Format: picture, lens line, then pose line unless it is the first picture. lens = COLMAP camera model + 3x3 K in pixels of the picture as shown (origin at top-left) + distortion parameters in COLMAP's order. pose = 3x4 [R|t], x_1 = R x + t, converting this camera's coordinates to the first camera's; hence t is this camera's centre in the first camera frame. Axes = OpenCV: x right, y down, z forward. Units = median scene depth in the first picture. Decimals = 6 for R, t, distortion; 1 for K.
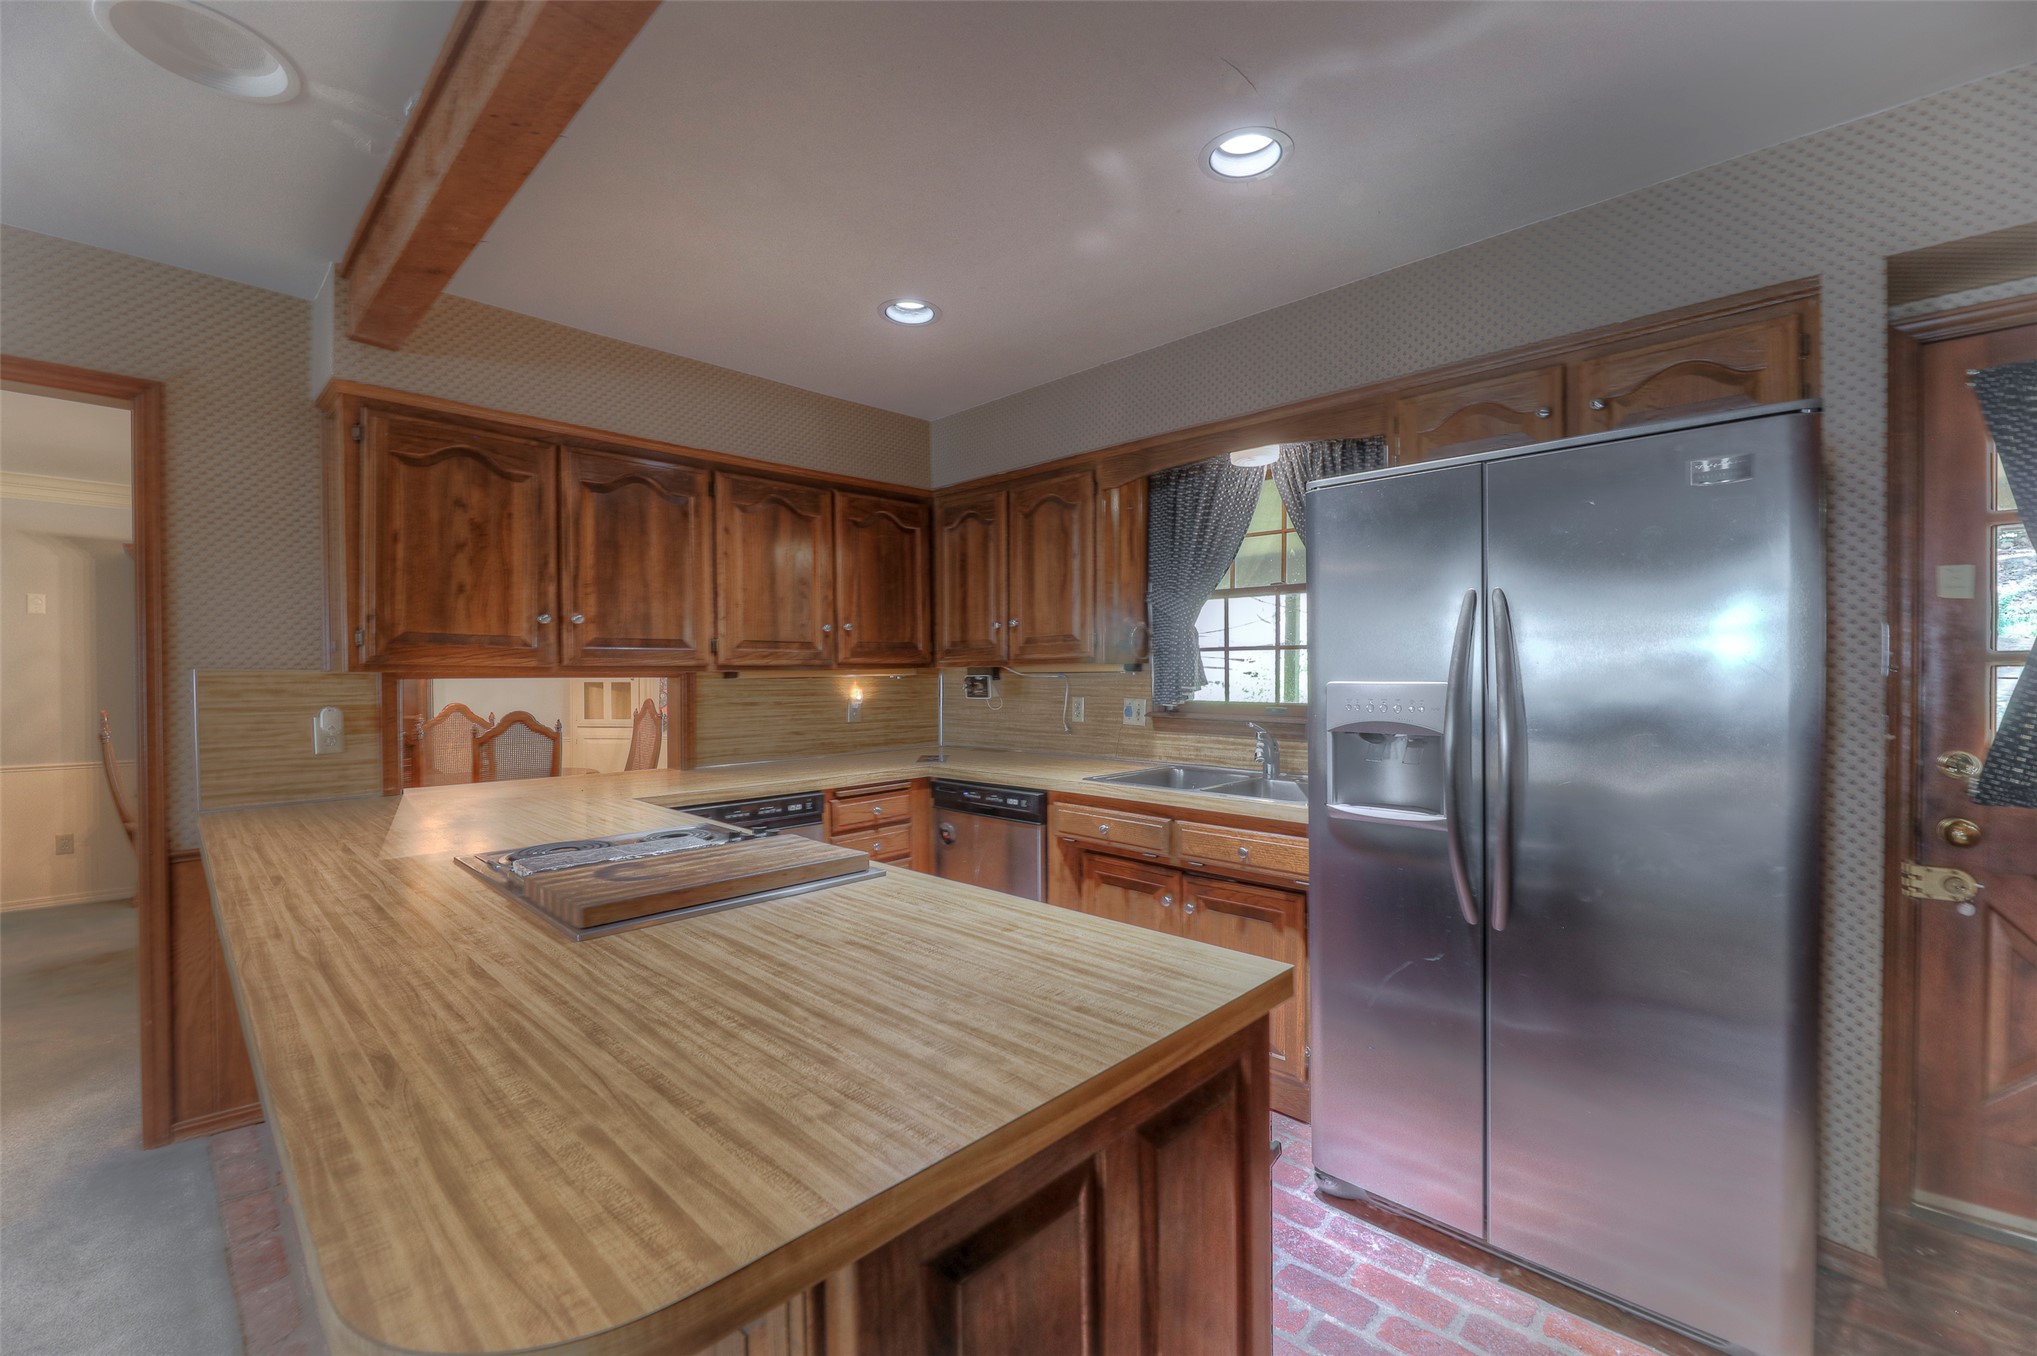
lens RADIAL K [[832.1, 0, 1015.2], [0, 832.1, 674.2], [0, 0, 1]] dist [0.011693, -0.002886]
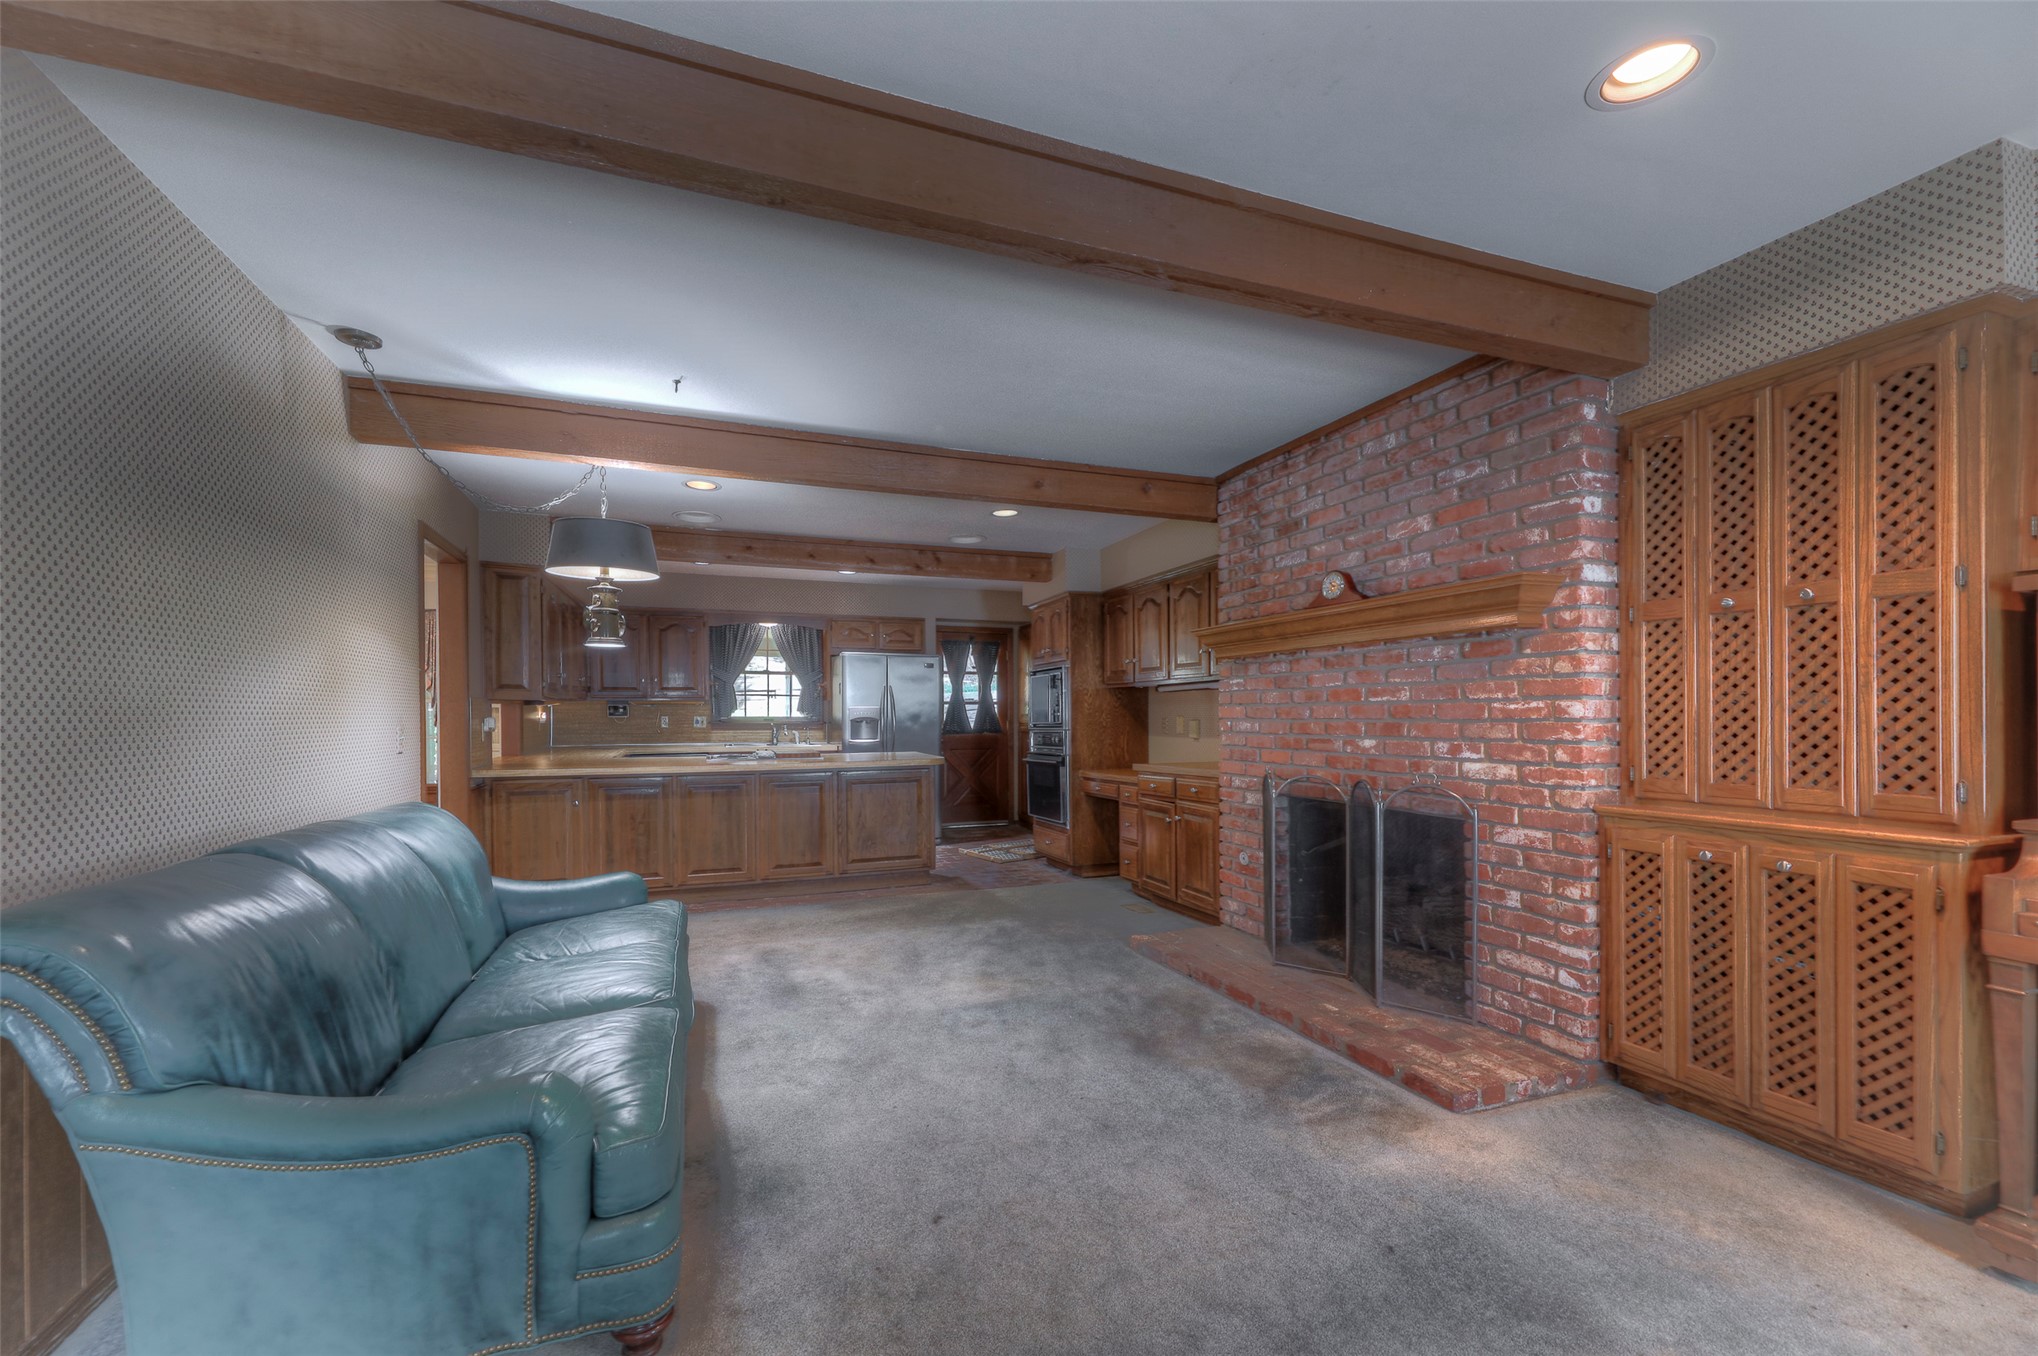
lens RADIAL K [[832.5, 0, 1011.2], [0, 832.5, 733.9], [0, 0, 1]] dist [0.011693, -0.002886]
pose [[0.418792, -0.019748, 0.907867, -1.773813], [-0.001378, 0.999749, 0.022382, 0.029682], [-0.908081, -0.010624, 0.418660, -0.794688]]
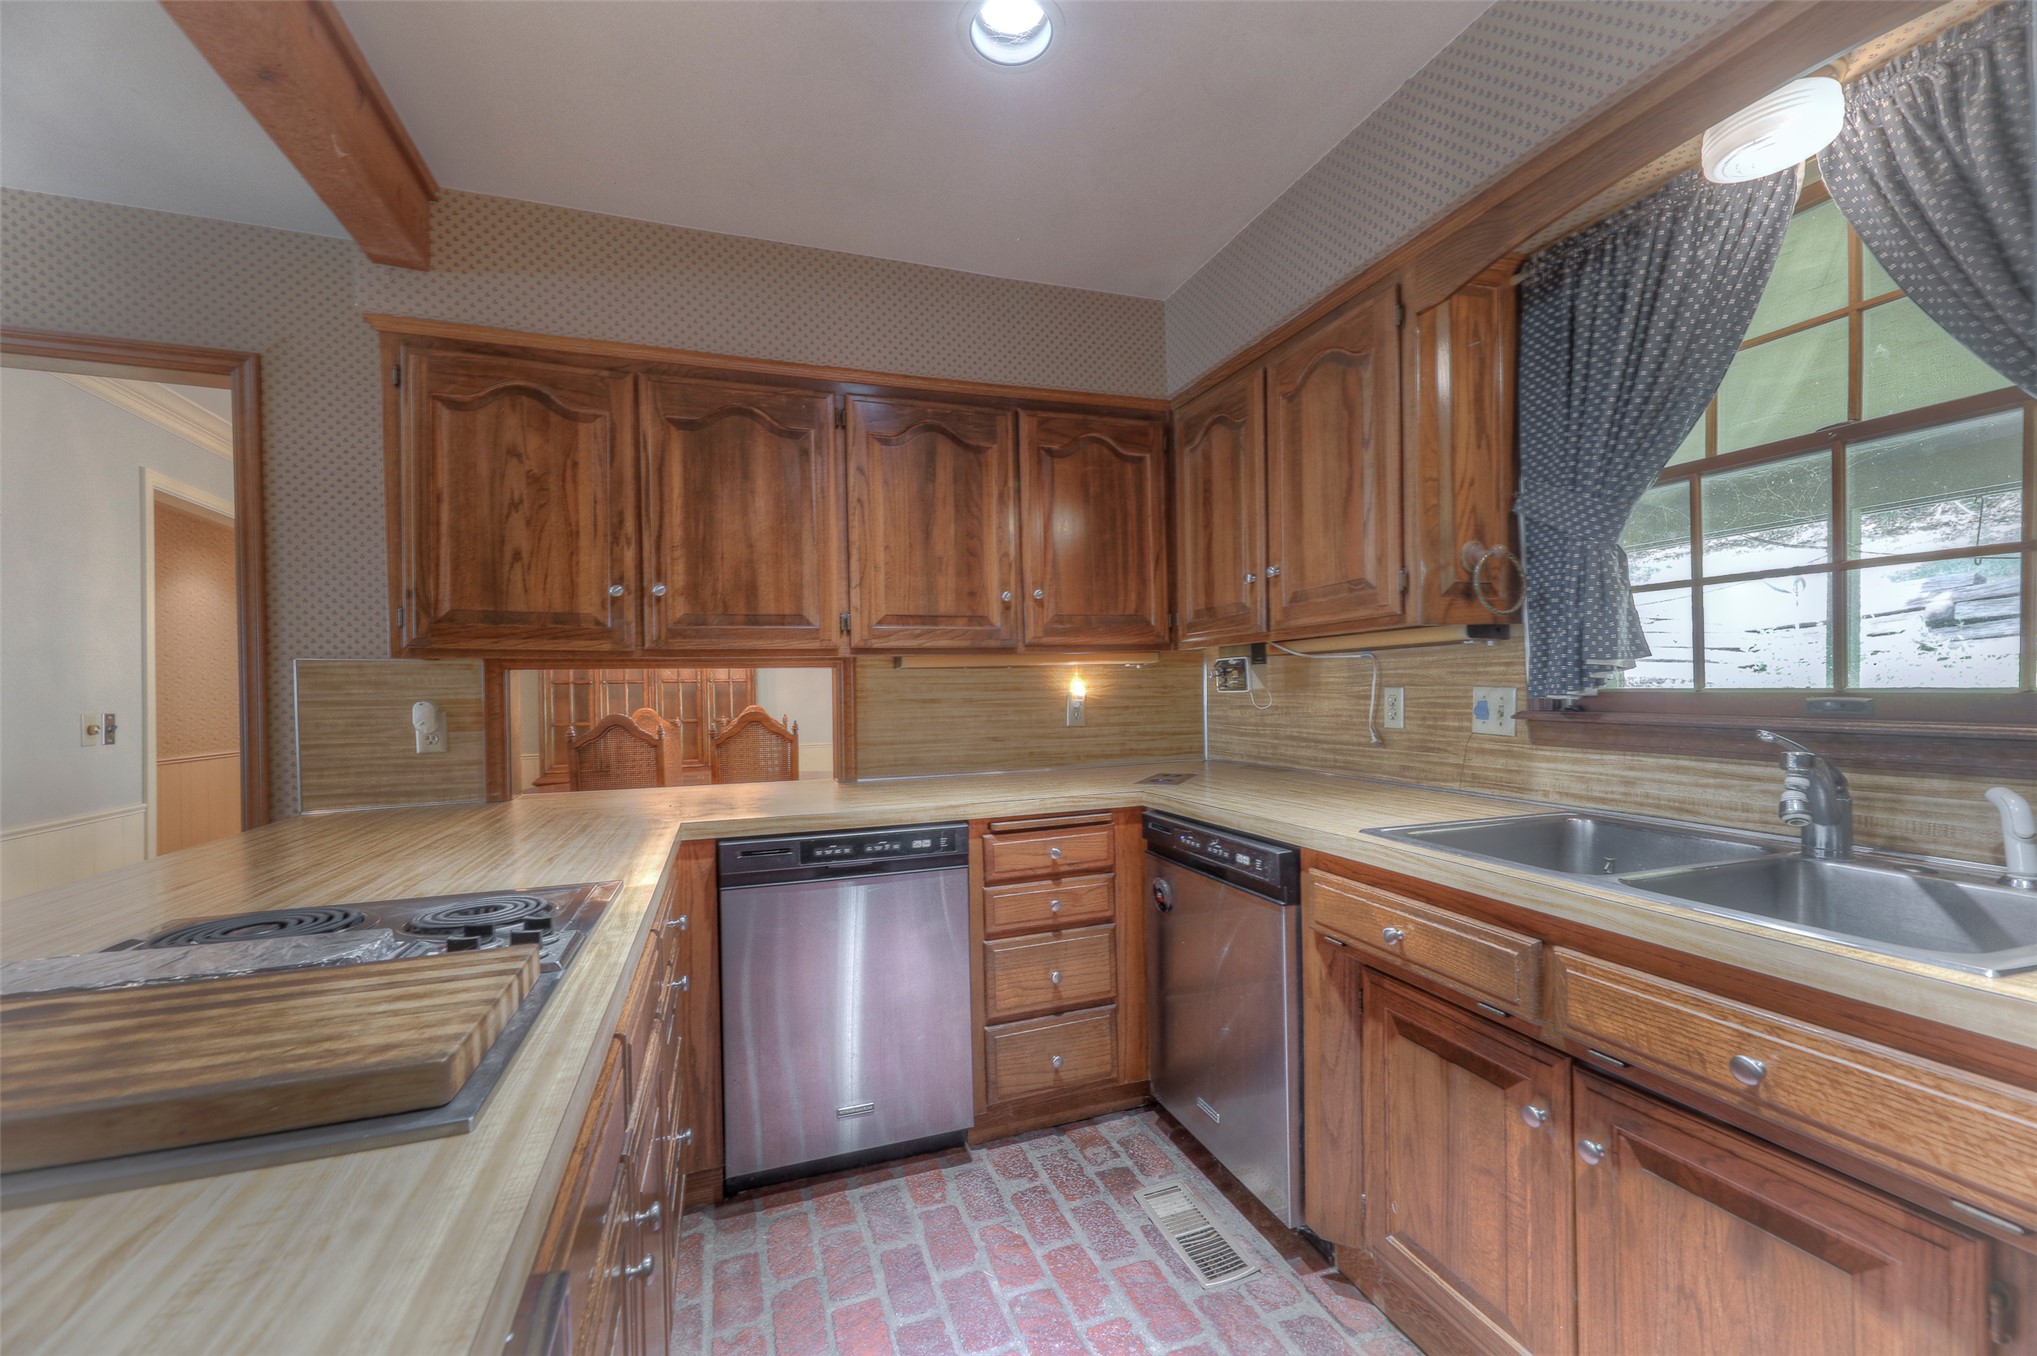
lens RADIAL K [[832.1, 0, 1002.6], [0, 832.1, 687.9], [0, 0, 1]] dist [0.011693, -0.002886]
pose [[0.899300, -0.011158, -0.437189, 0.106682], [0.014193, 0.999893, 0.003677, 0.026378], [0.437101, -0.009512, 0.899362, 0.398632]]
